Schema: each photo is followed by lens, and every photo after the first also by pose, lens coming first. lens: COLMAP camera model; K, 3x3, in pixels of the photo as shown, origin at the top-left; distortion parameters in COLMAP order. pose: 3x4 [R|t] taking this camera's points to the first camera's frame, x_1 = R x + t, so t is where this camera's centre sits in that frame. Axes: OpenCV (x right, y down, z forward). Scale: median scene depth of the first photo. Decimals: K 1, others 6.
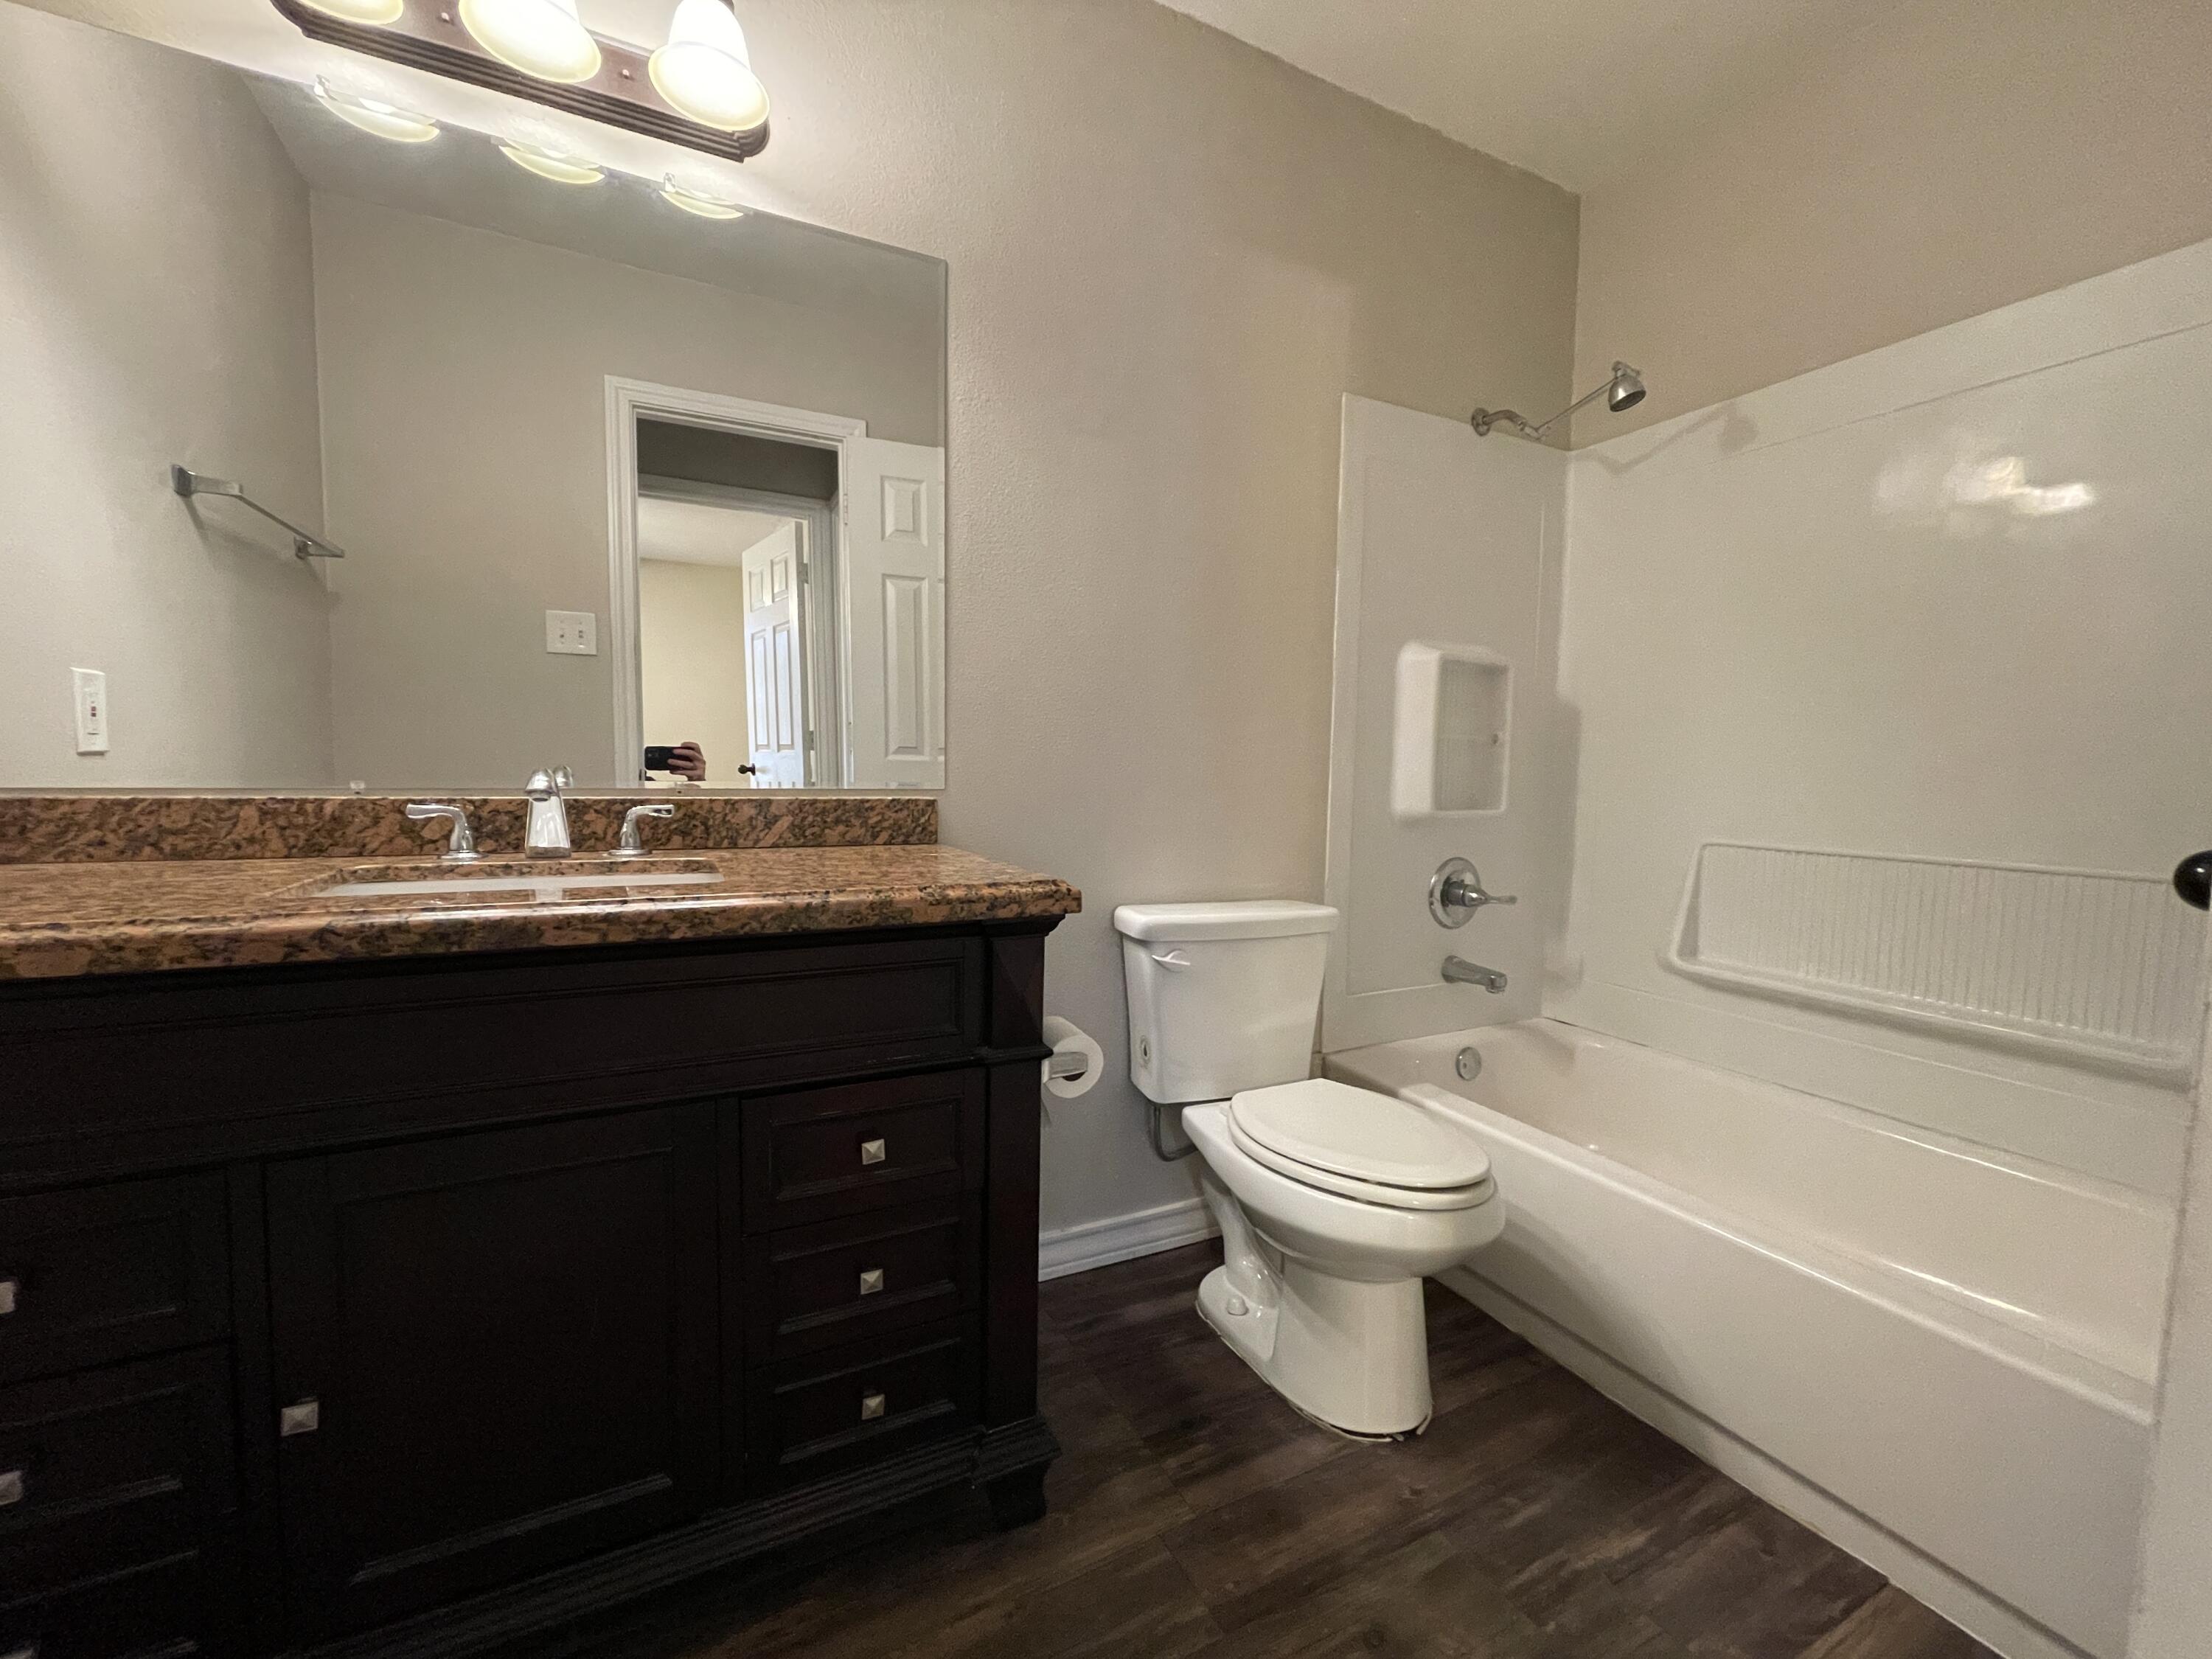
lens RADIAL K [[889.0, 0, 1106.0], [0, 889.0, 829.5], [0, 0, 1]] dist [-0.001633, -0.000124]
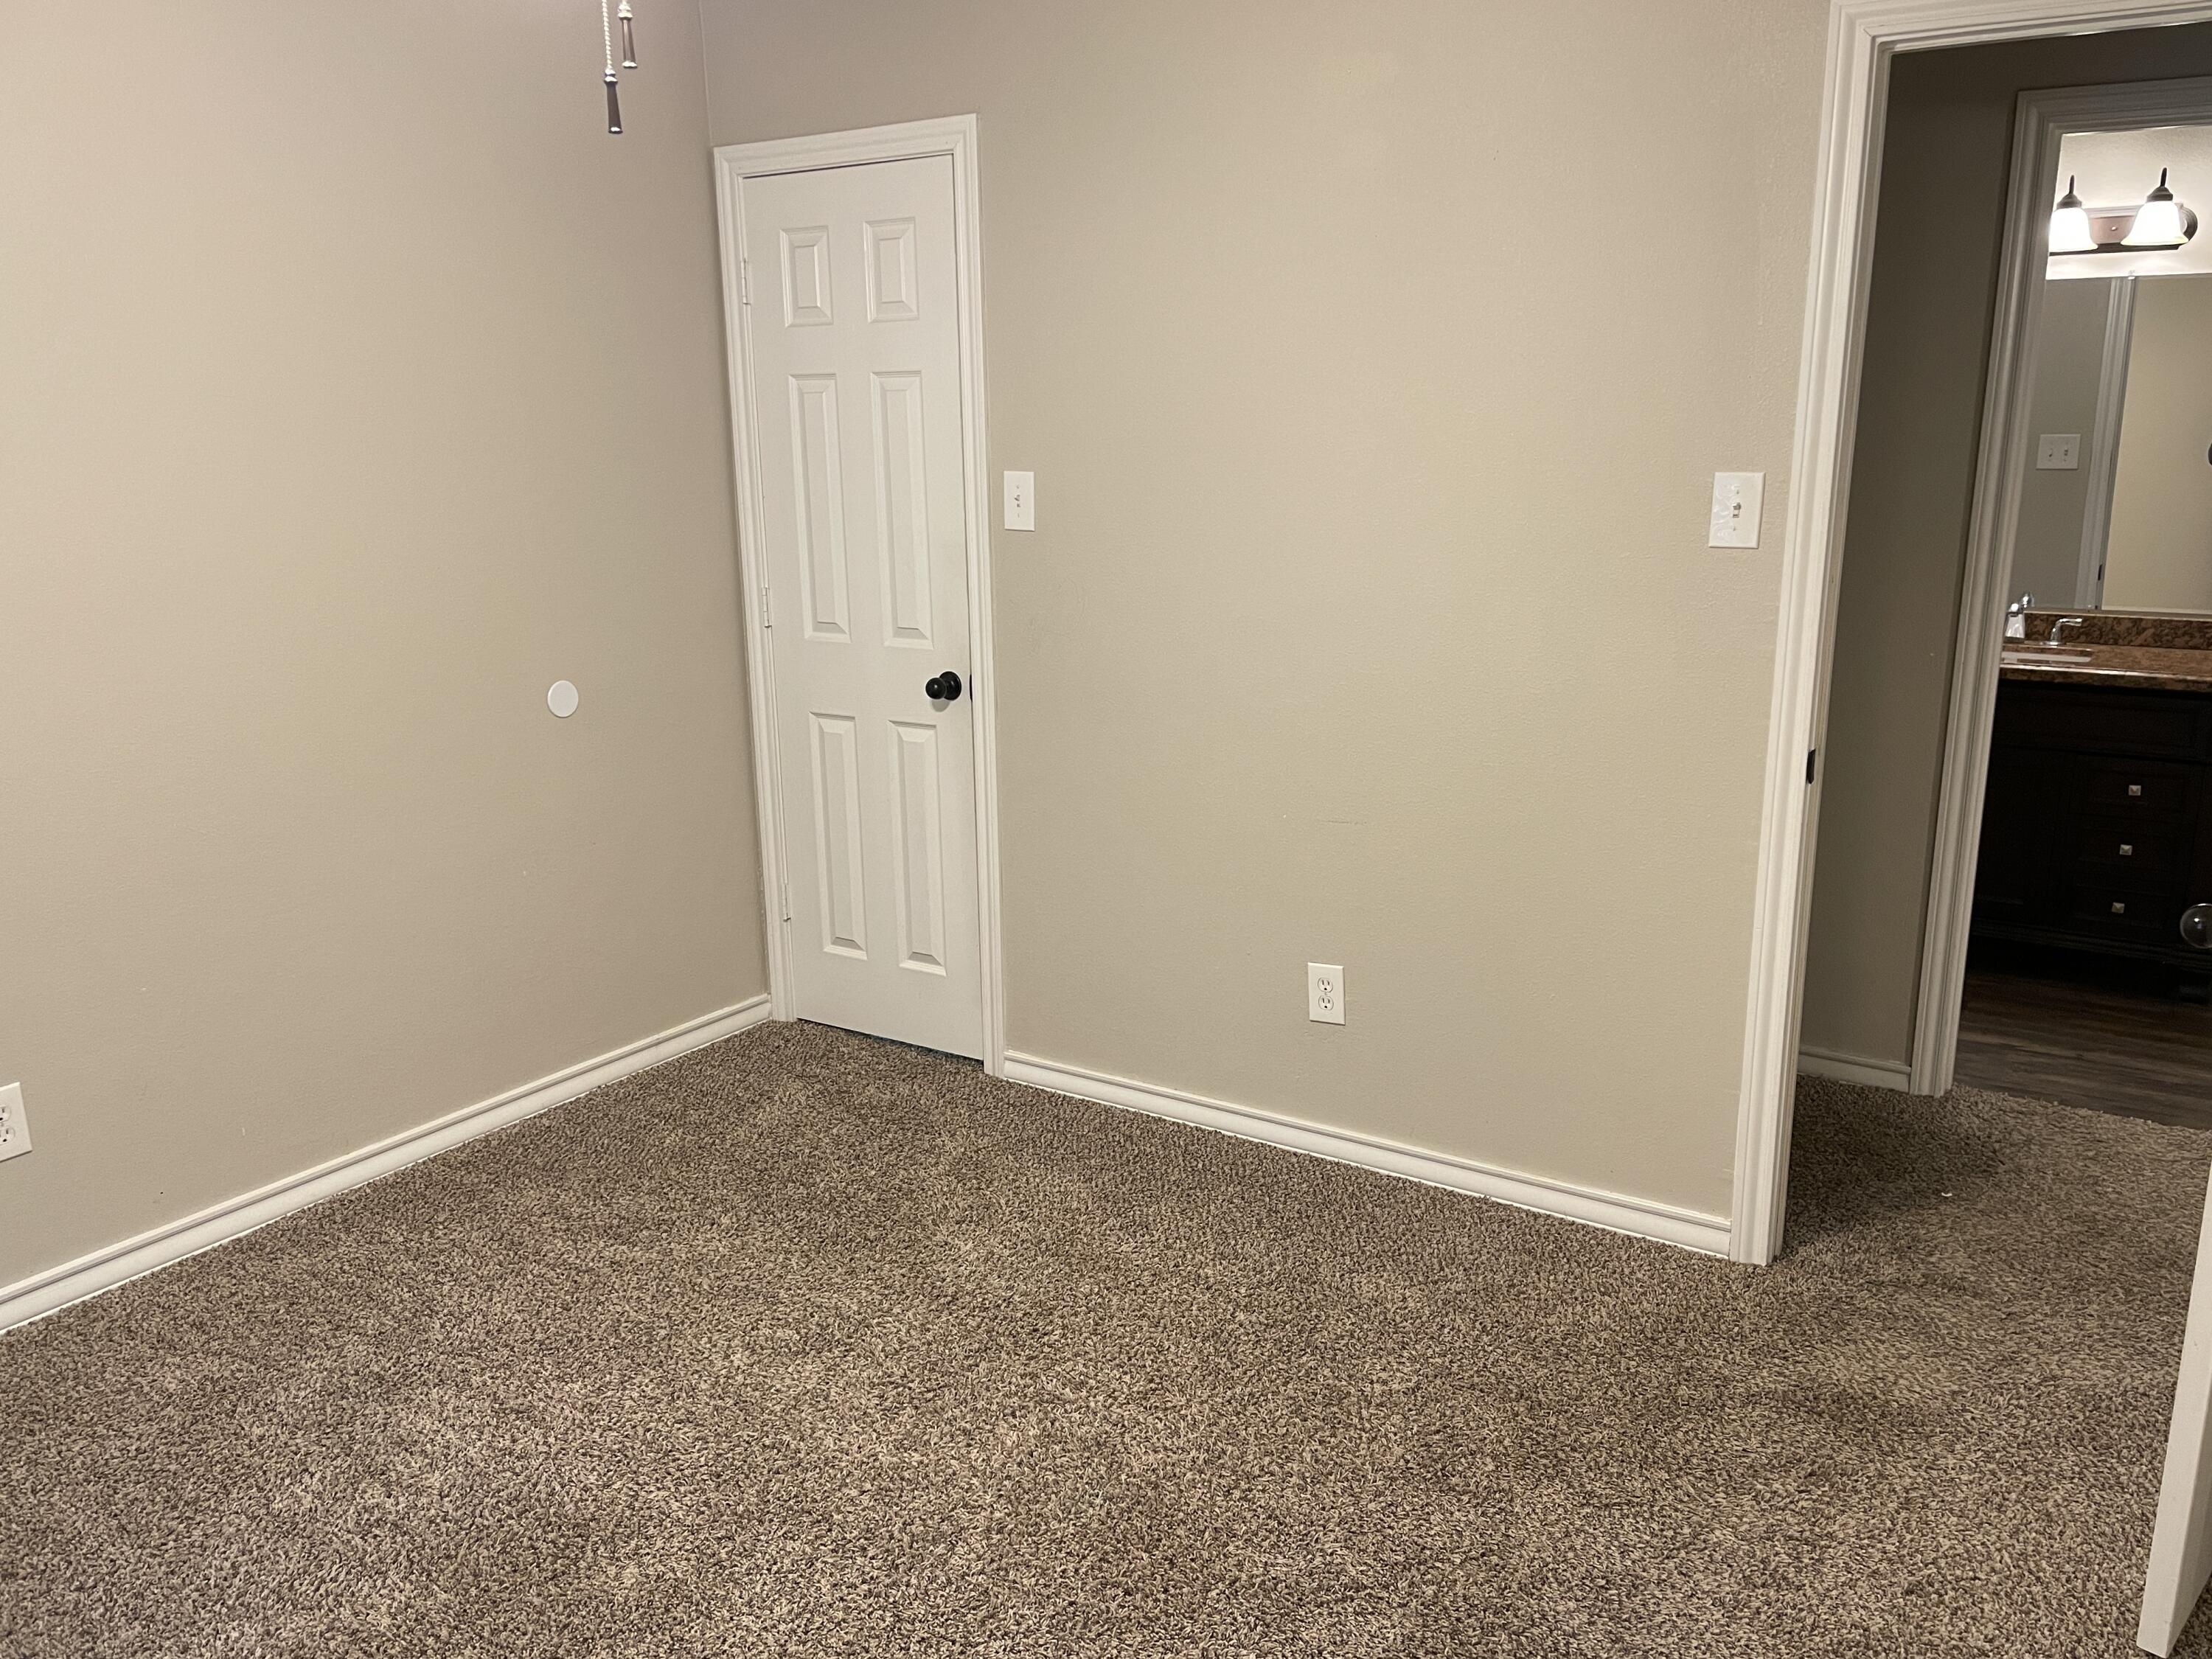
lens RADIAL K [[1660.8, 0, 1098.3], [0, 1660.8, 832.7], [0, 0, 1]] dist [0.090863, -0.111878]
pose [[0.491985, 0.183909, -0.850957, 1.652547], [-0.044002, 0.981437, 0.186668, -0.164978], [0.869491, -0.054394, 0.490945, -2.646301]]
